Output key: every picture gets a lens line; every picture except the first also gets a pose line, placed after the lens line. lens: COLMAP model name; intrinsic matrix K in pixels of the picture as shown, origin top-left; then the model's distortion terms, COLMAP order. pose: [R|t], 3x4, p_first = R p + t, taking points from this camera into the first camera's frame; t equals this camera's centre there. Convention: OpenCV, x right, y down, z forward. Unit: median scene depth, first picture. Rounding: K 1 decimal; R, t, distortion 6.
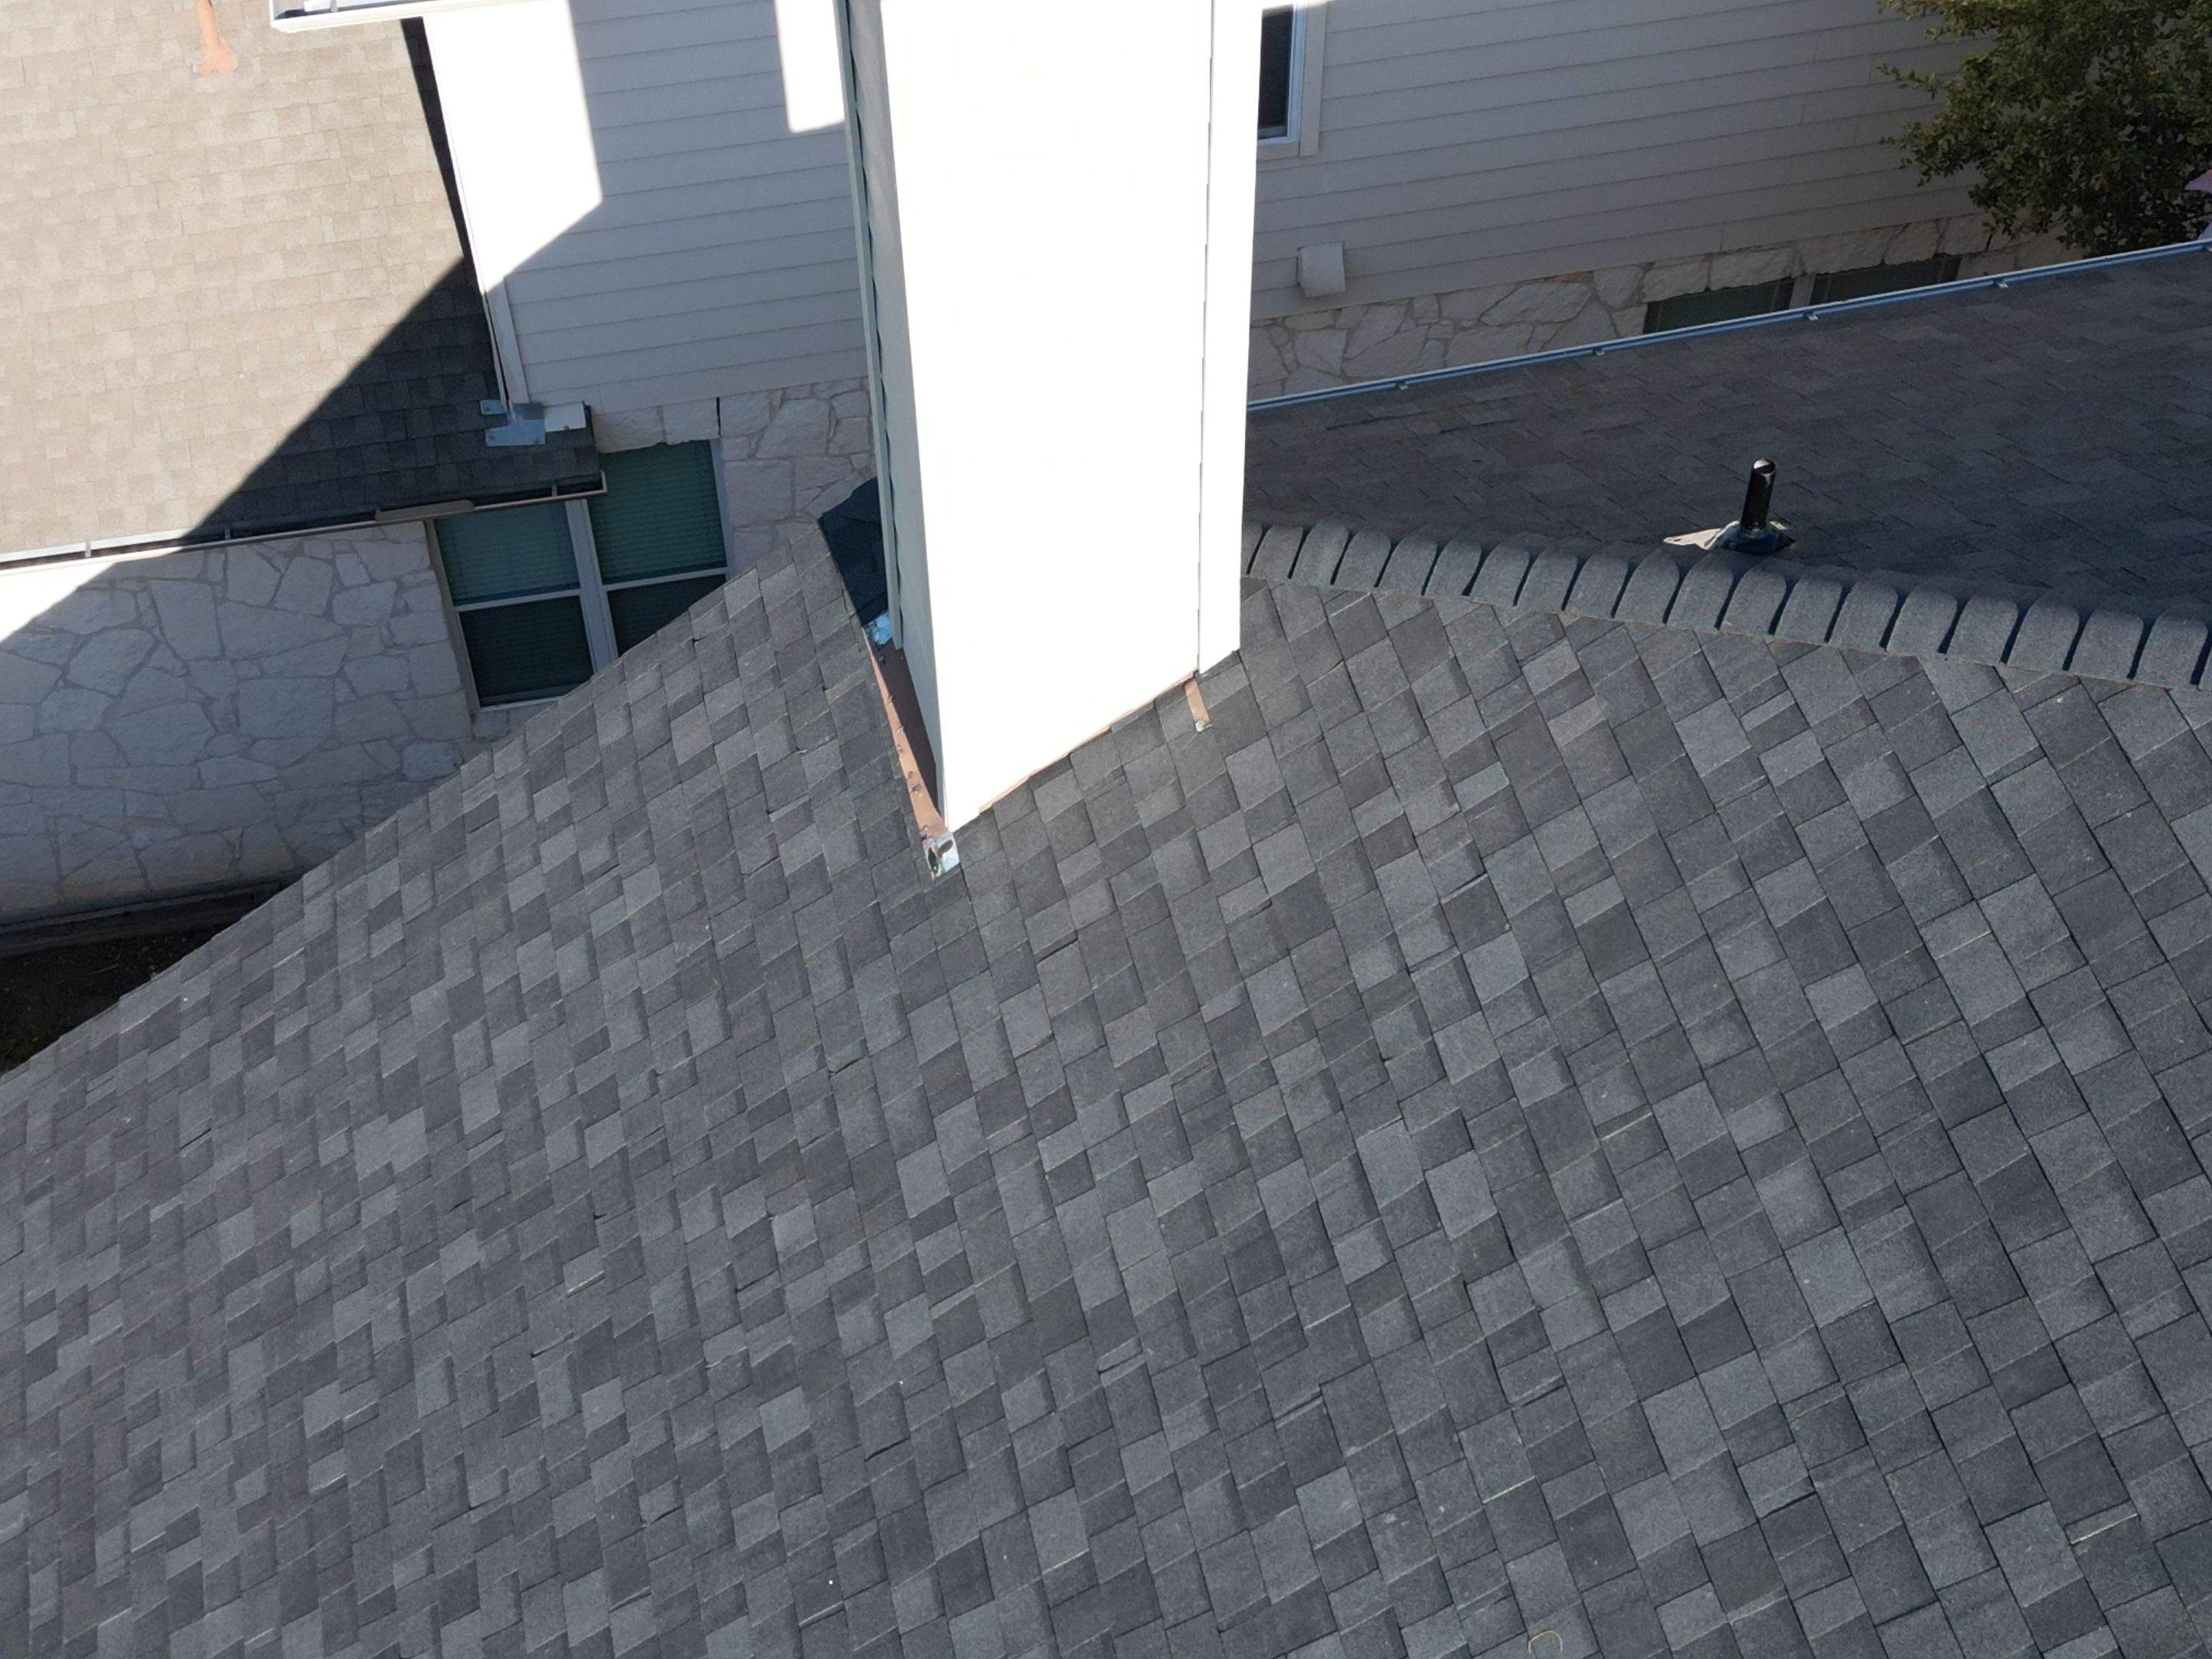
lens RADIAL K [[3057.0, 0, 1098.3], [0, 3057.0, 836.9], [0, 0, 1]] dist [0.200846, -0.627422]
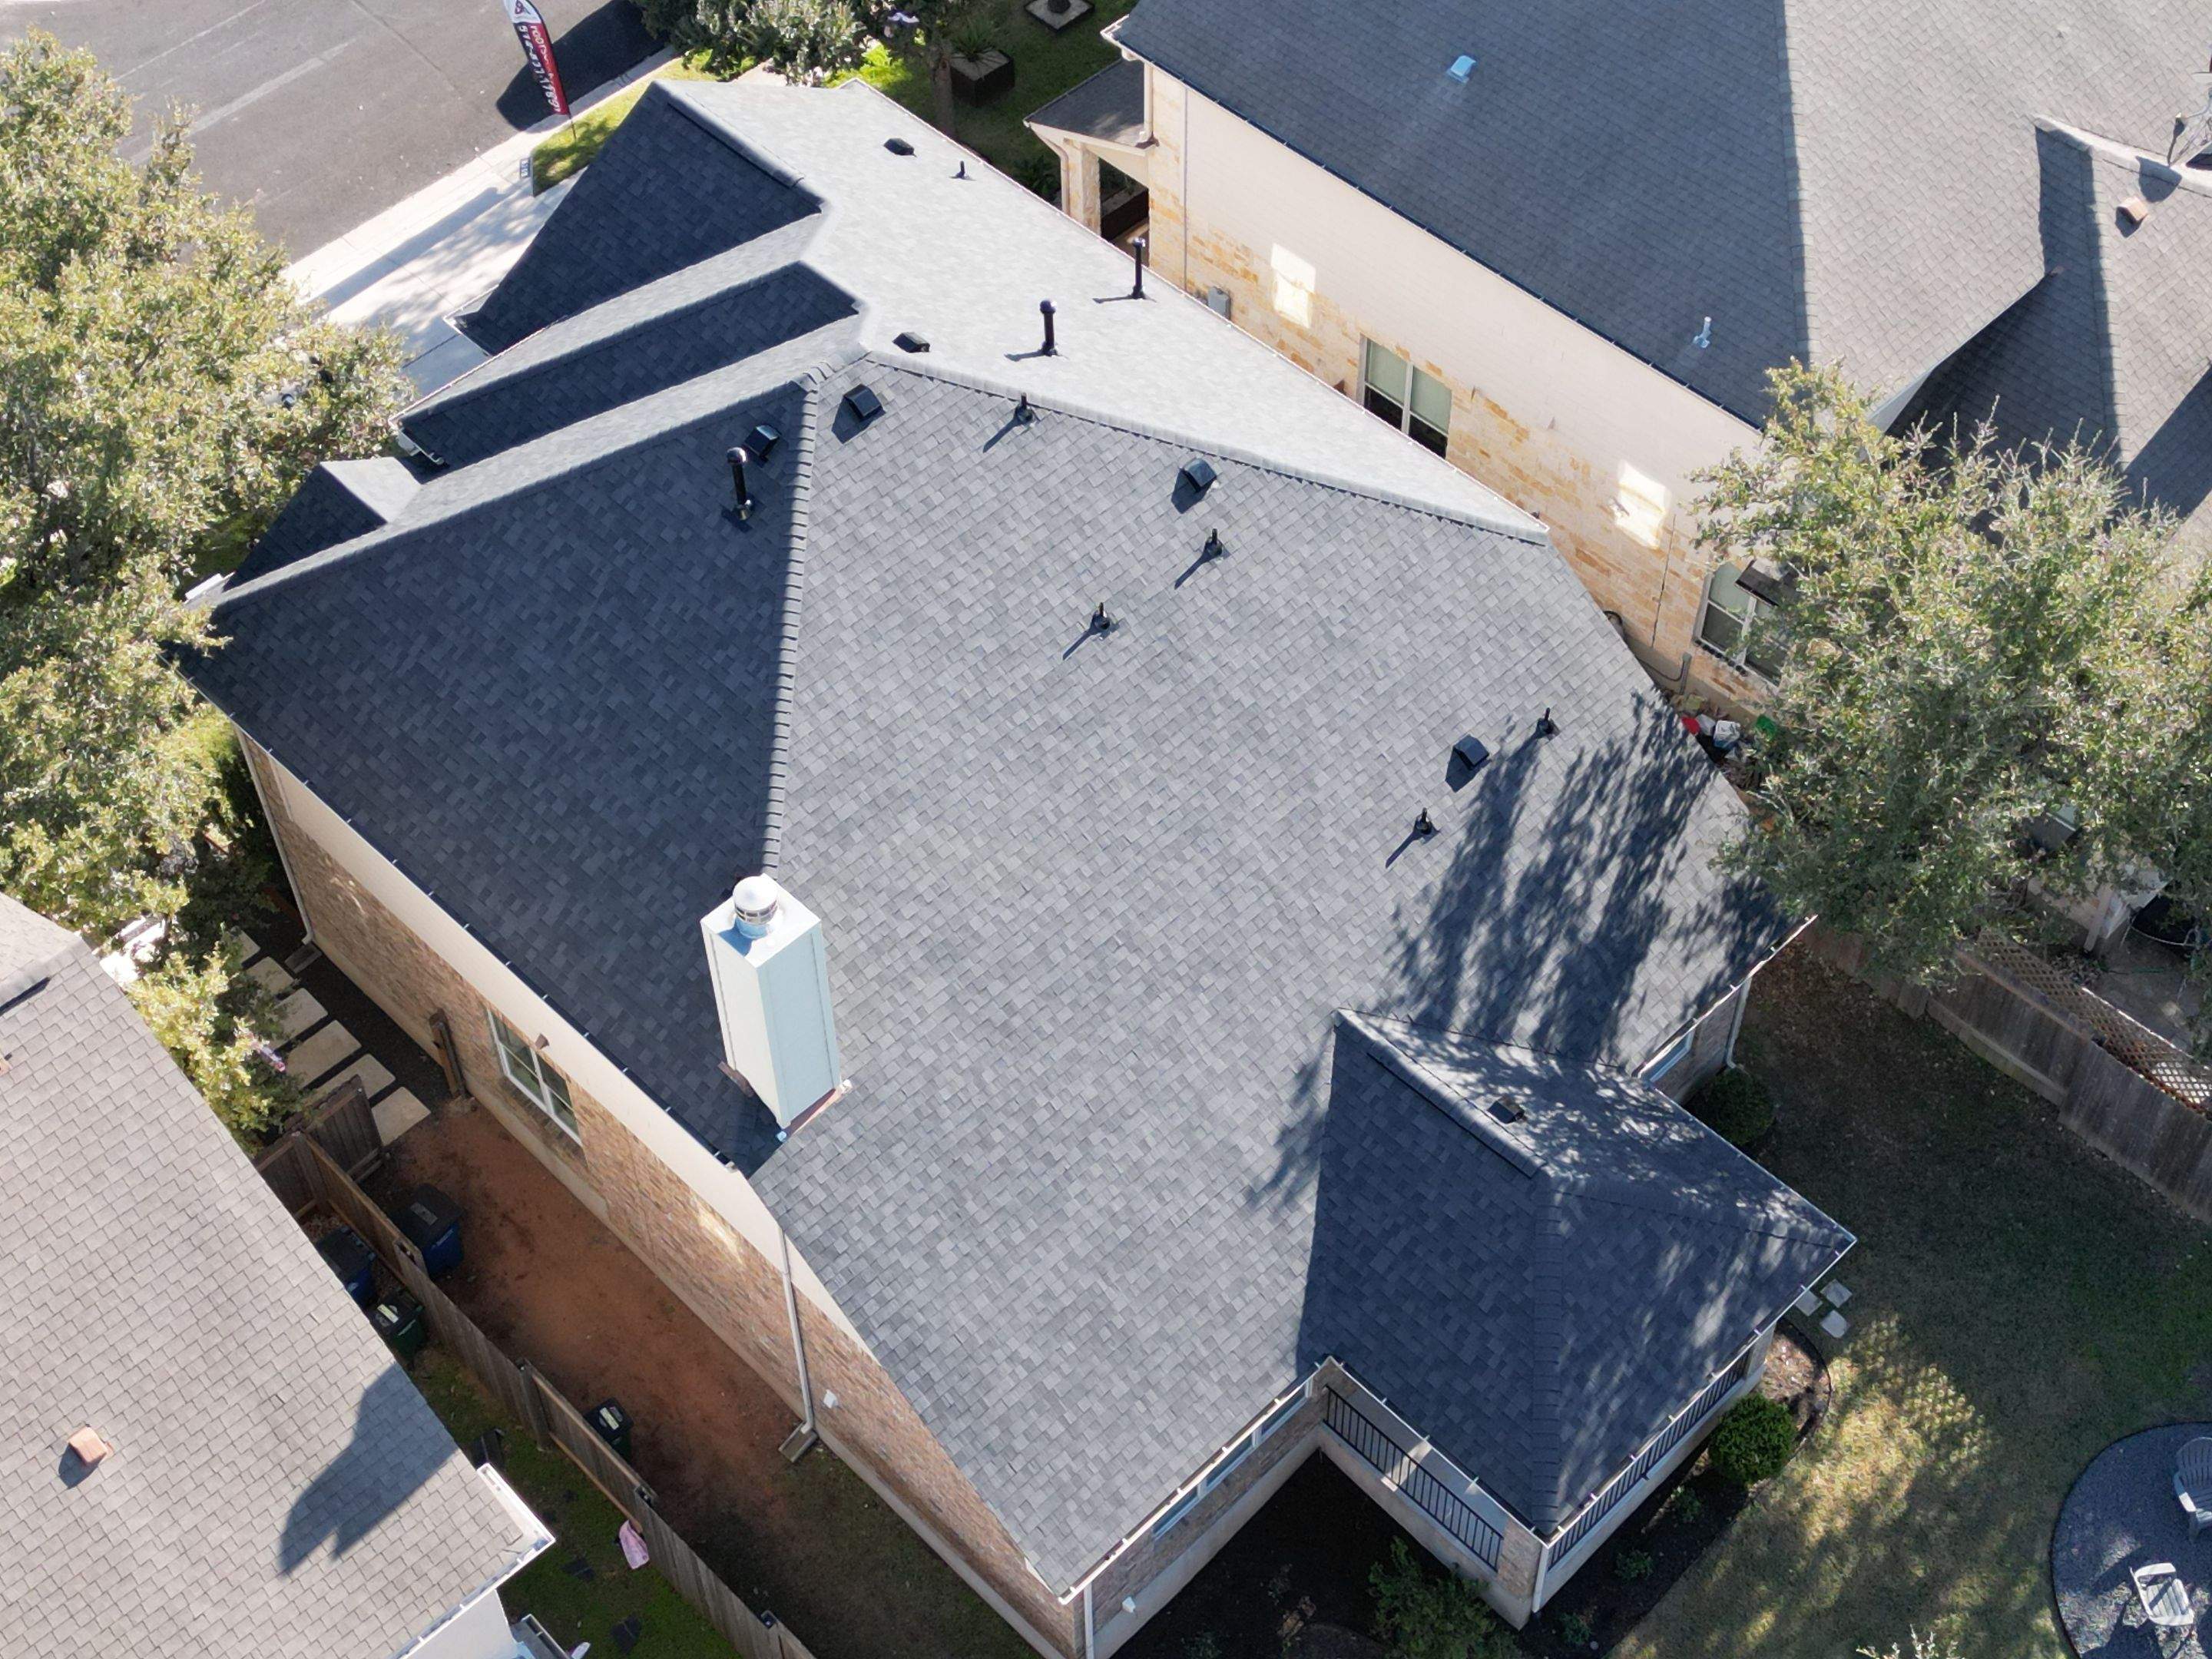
lens RADIAL K [[3057.0, 0, 1098.3], [0, 3057.0, 836.9], [0, 0, 1]] dist [0.200846, -0.627422]
pose [[-0.517192, -0.651162, 0.555428, -2.049466], [0.672126, 0.092759, 0.734603, -2.514383], [-0.529867, 0.753249, 0.389689, -0.842535]]
